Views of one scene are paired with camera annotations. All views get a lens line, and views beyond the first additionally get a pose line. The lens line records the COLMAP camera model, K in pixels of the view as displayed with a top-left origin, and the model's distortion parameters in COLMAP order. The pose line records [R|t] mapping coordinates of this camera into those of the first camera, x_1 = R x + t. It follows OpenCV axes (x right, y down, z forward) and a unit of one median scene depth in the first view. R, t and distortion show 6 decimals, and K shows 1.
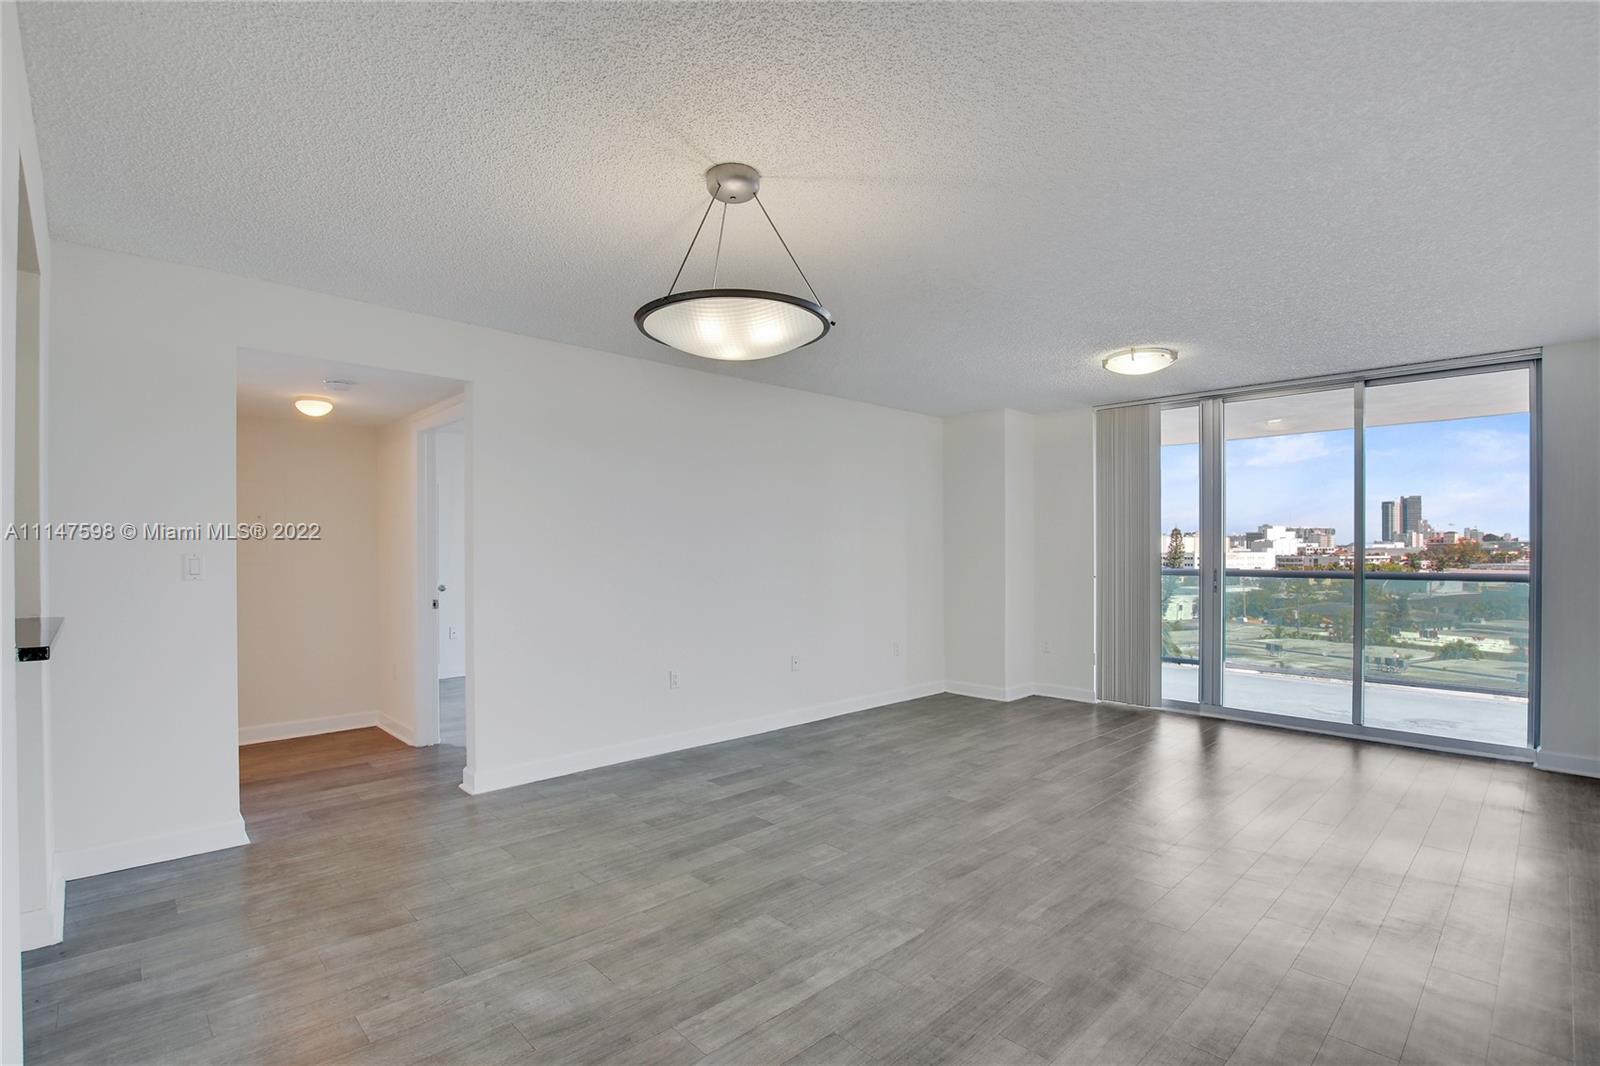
lens RADIAL K [[749.2, 0, 789.4], [0, 749.2, 553.1], [0, 0, 1]] dist [-0.032778, 0.001131]
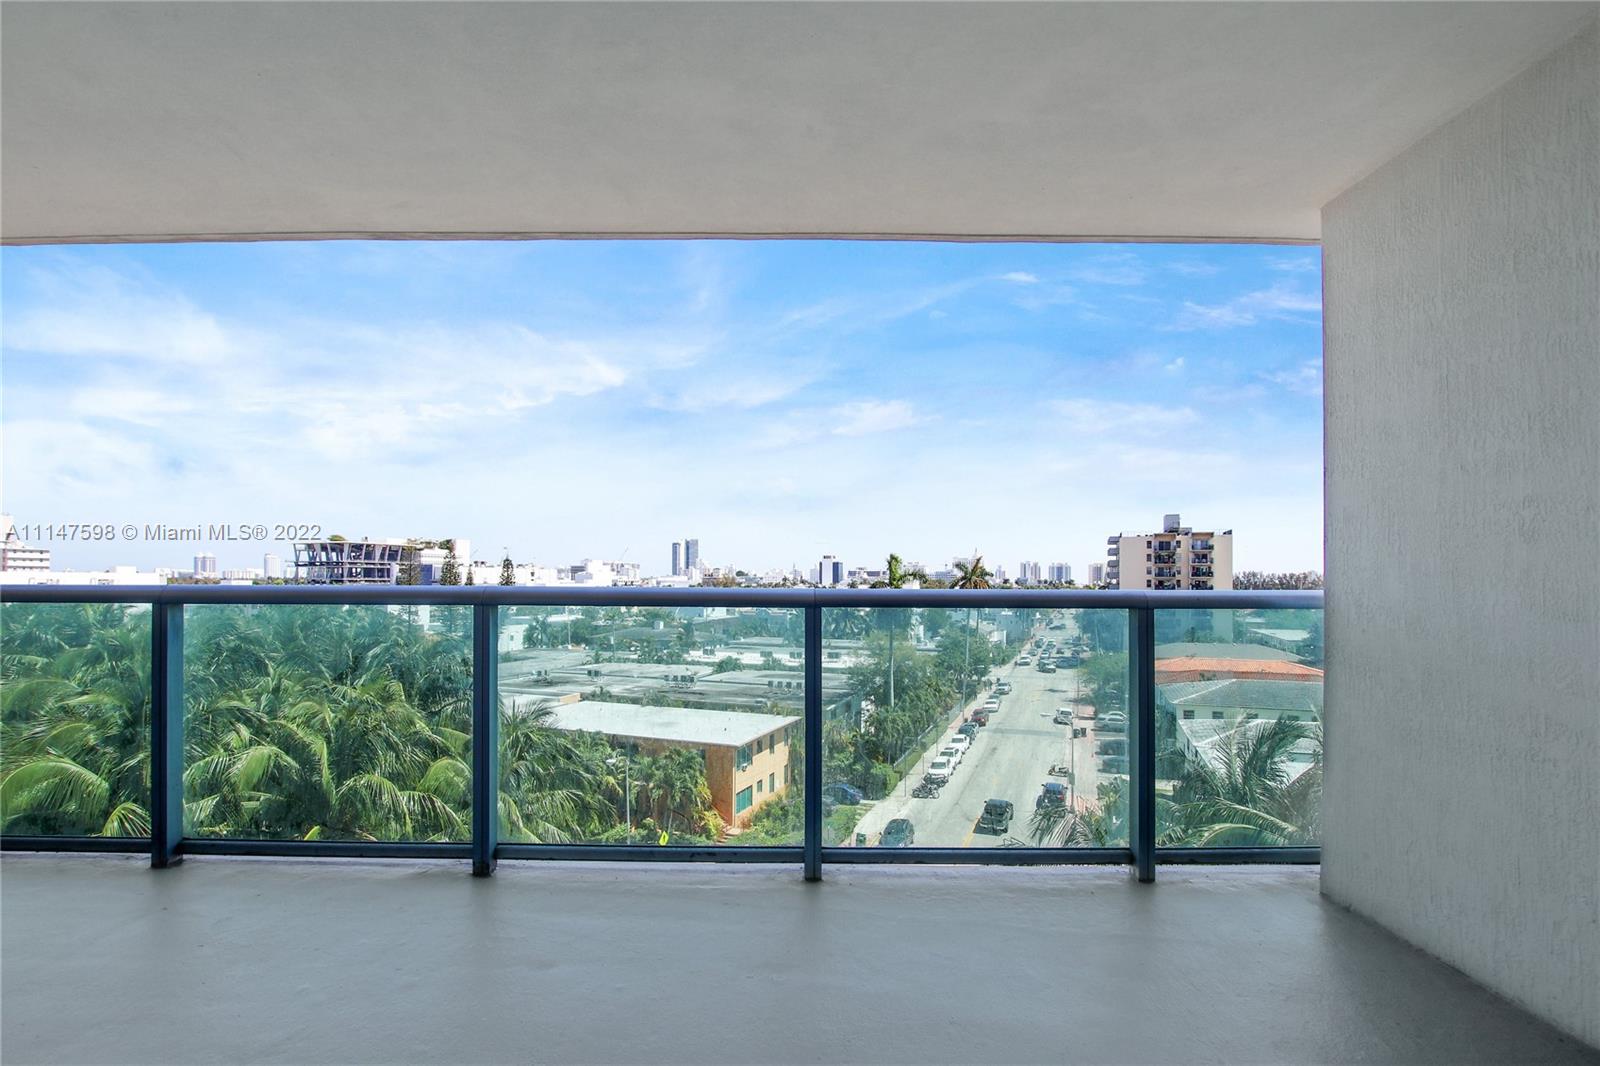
lens RADIAL K [[767.0, 0, 781.4], [0, 767.0, 584.4], [0, 0, 1]] dist [-0.033111, 0.000580]
pose [[0.681220, 0.003948, 0.732068, 0.594211], [-0.004354, 0.999990, -0.001341, 0.030810], [-0.732066, -0.002274, 0.681230, 0.936876]]
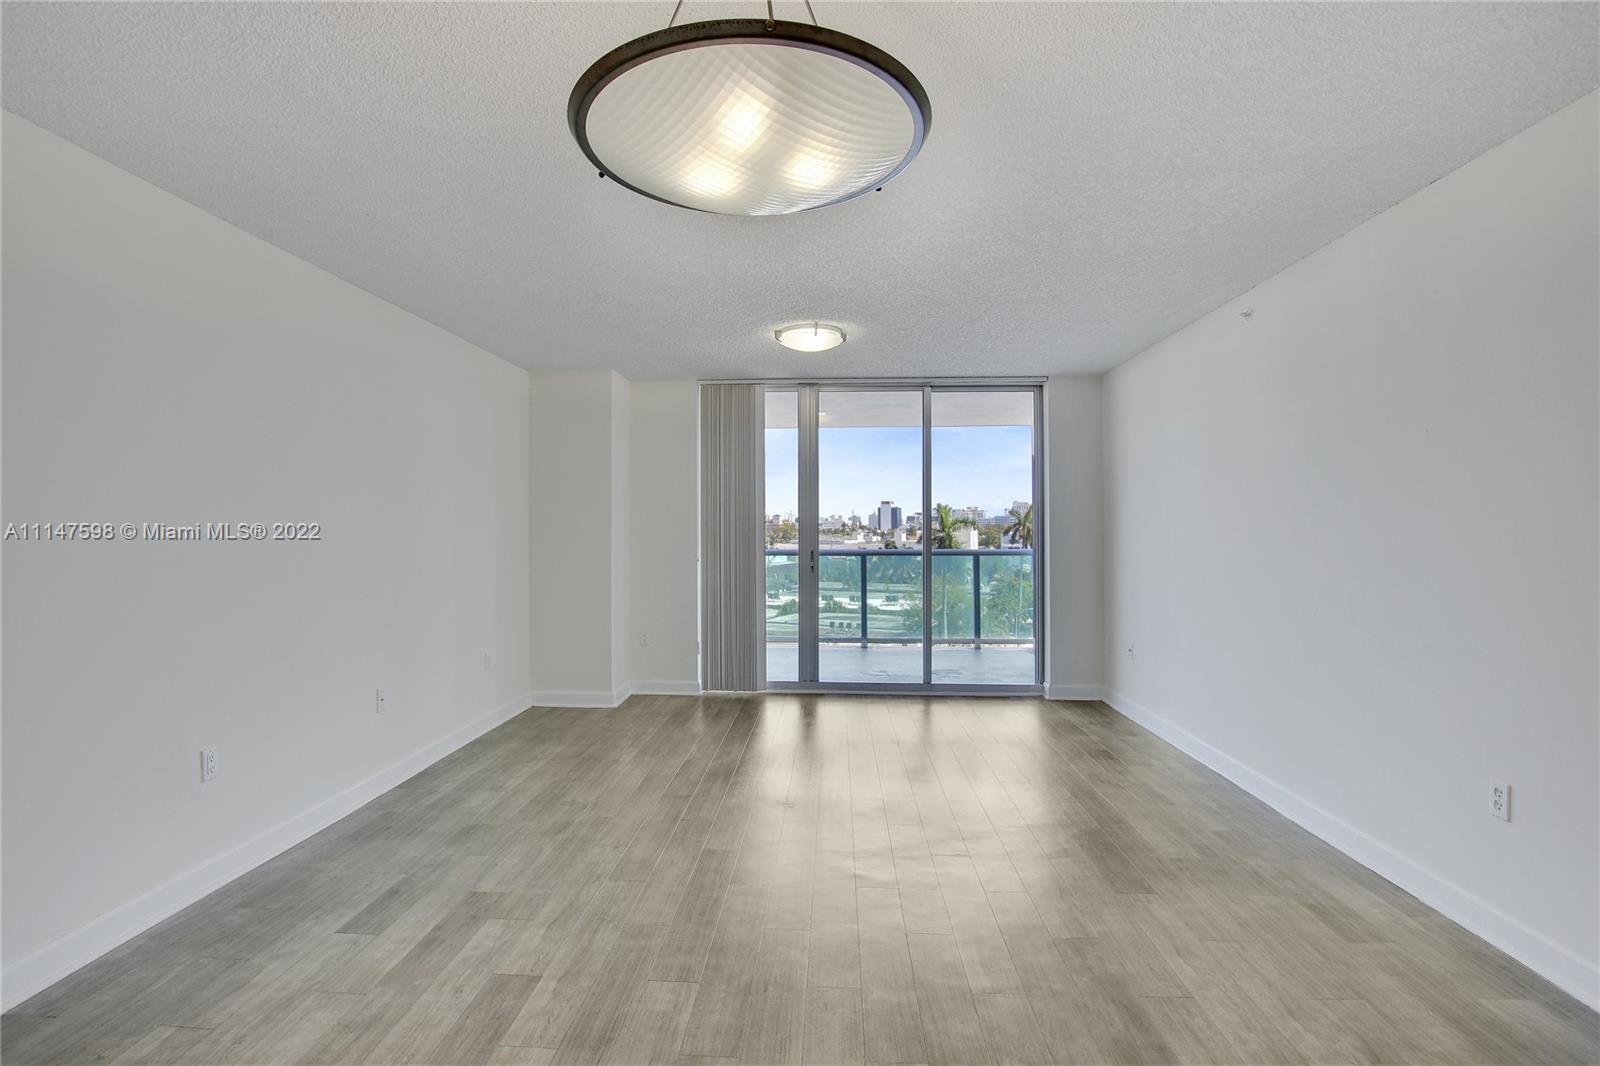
lens RADIAL K [[761.9, 0, 782.5], [0, 761.9, 522.8], [0, 0, 1]] dist [-0.031532, 0.000564]
pose [[0.734518, 0.005126, 0.678569, -0.185741], [0.003657, 0.999927, -0.011511, -0.004804], [-0.678579, 0.010937, 0.734446, 0.246807]]
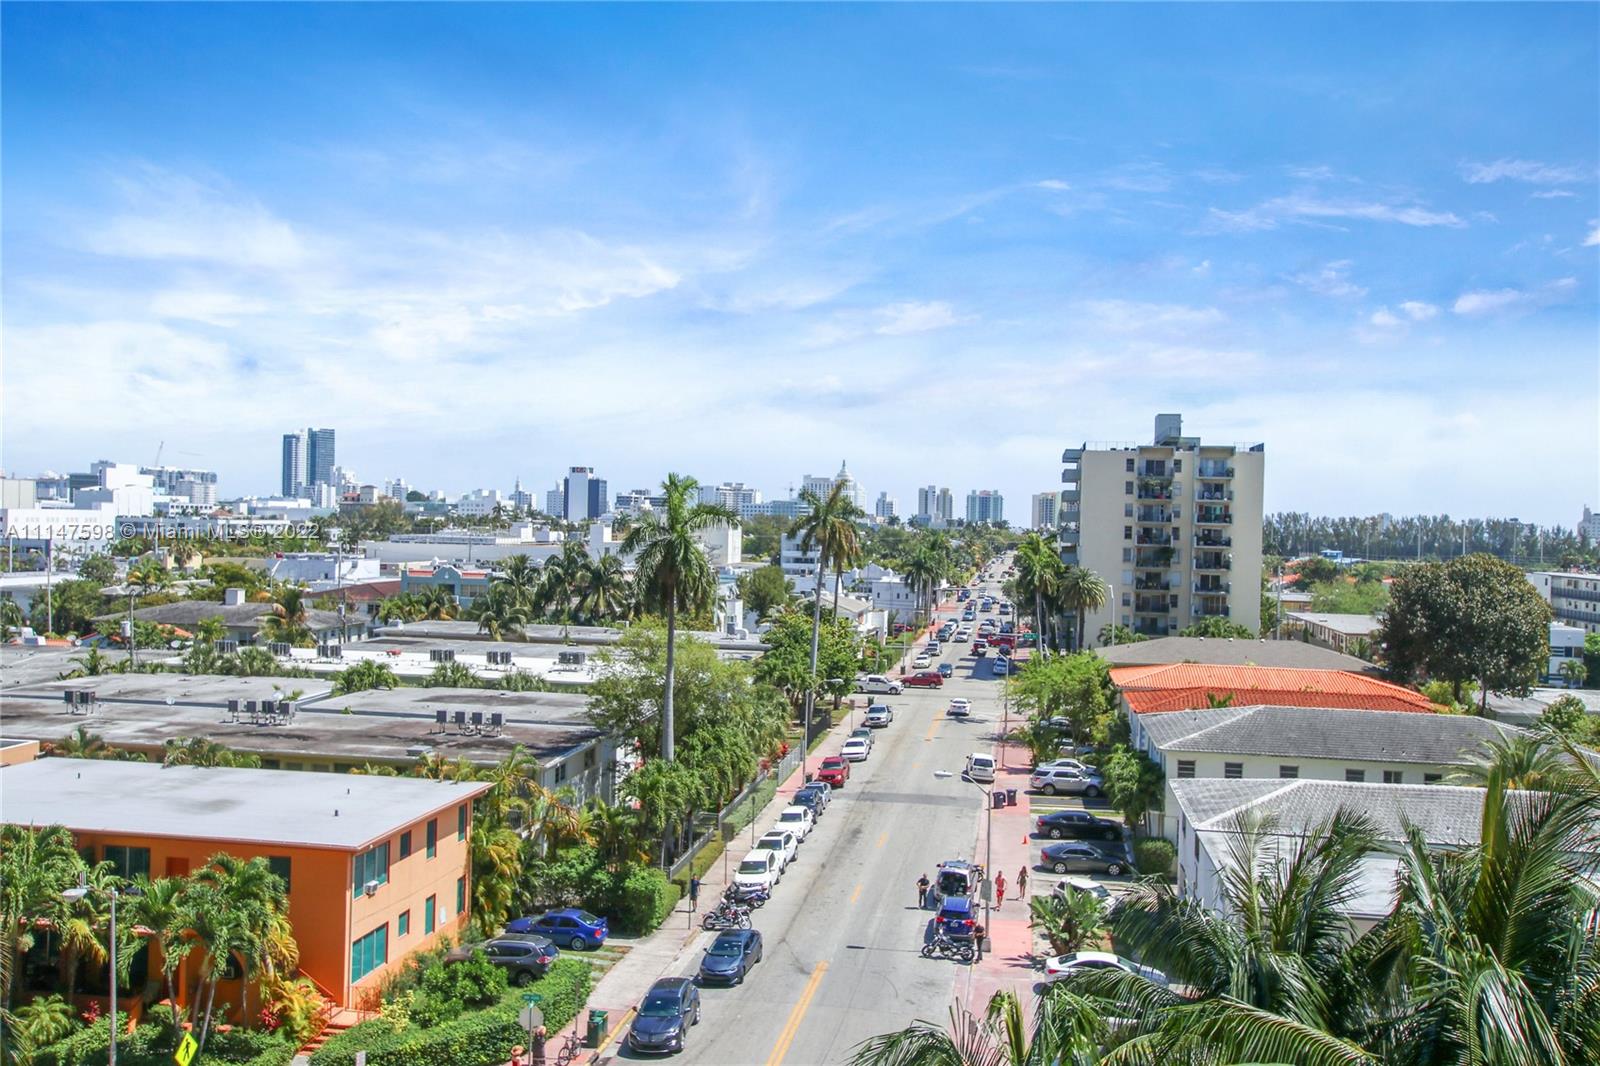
lens RADIAL K [[1389.0, 0, 771.8], [0, 1389.0, 533.6], [0, 0, 1]] dist [-0.024803, 0.070316]
pose [[0.524397, 0.007606, 0.851440, 1.115895], [-0.023166, 0.999717, 0.005337, -0.050450], [-0.851158, -0.022523, 0.524425, 1.059296]]
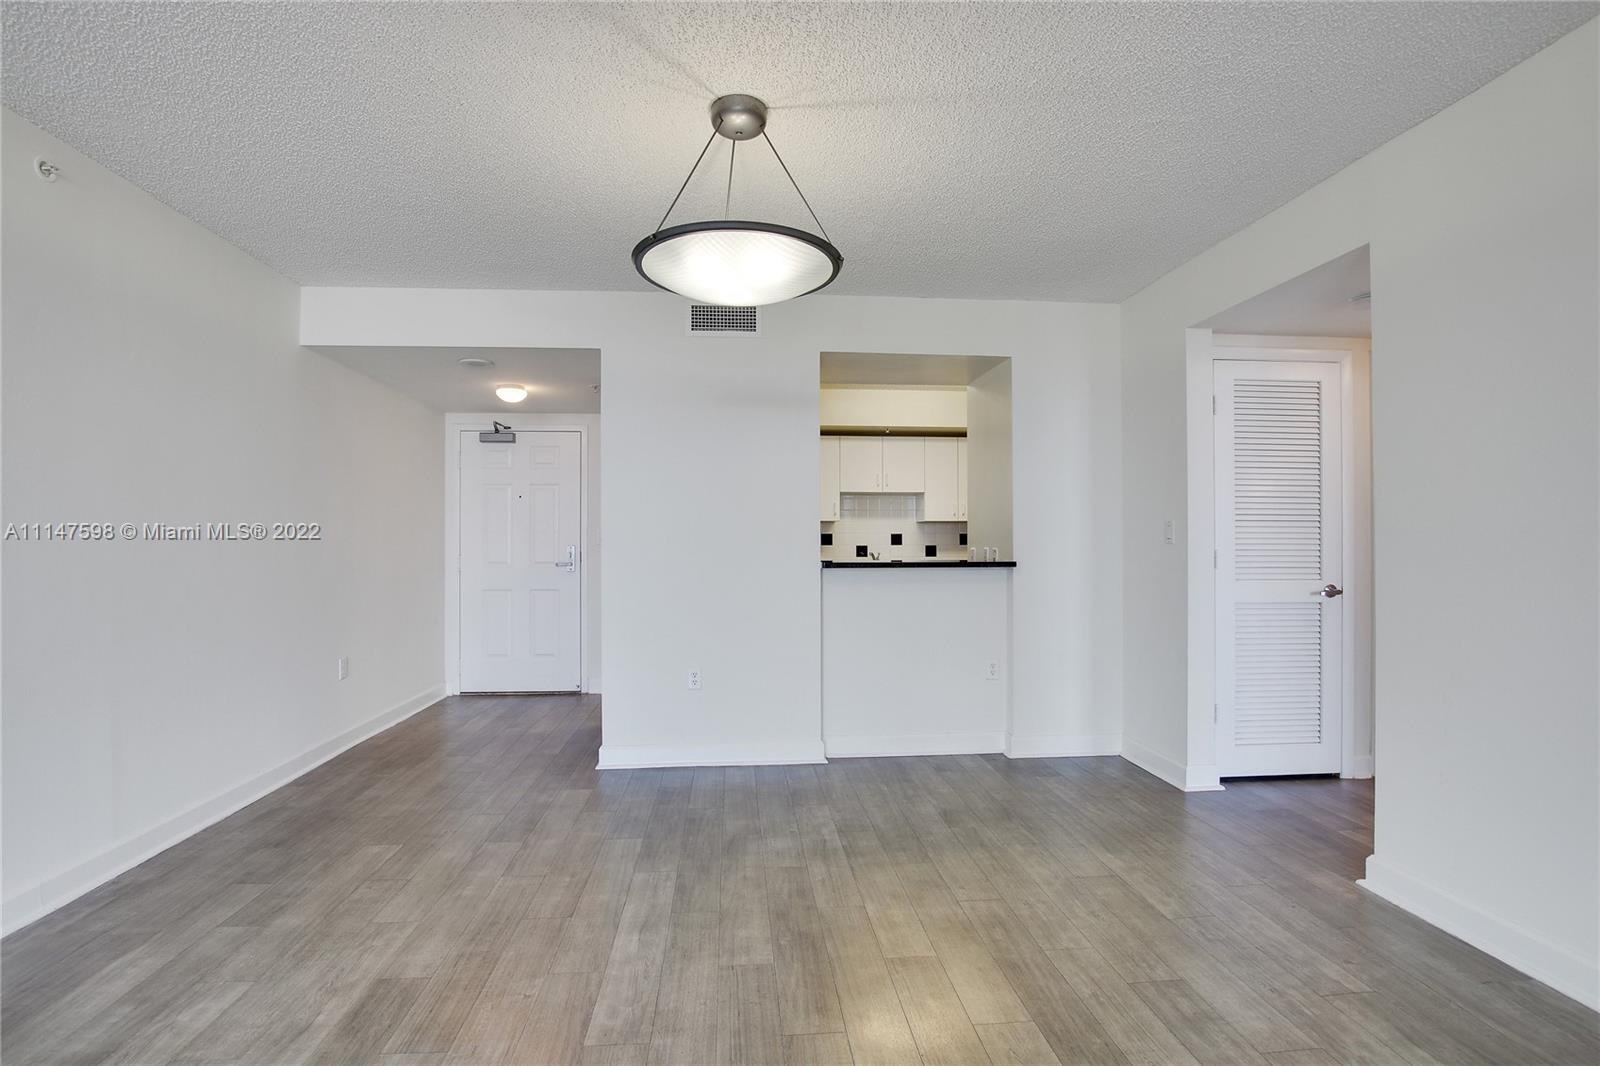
lens RADIAL K [[739.6, 0, 781.5], [0, 739.6, 589.0], [0, 0, 1]] dist [-0.031691, 0.000044]
pose [[-0.632649, 0.050029, -0.772821, 0.251869], [0.001428, 0.997985, 0.063436, 0.019426], [0.774437, 0.039029, -0.631446, 0.688710]]
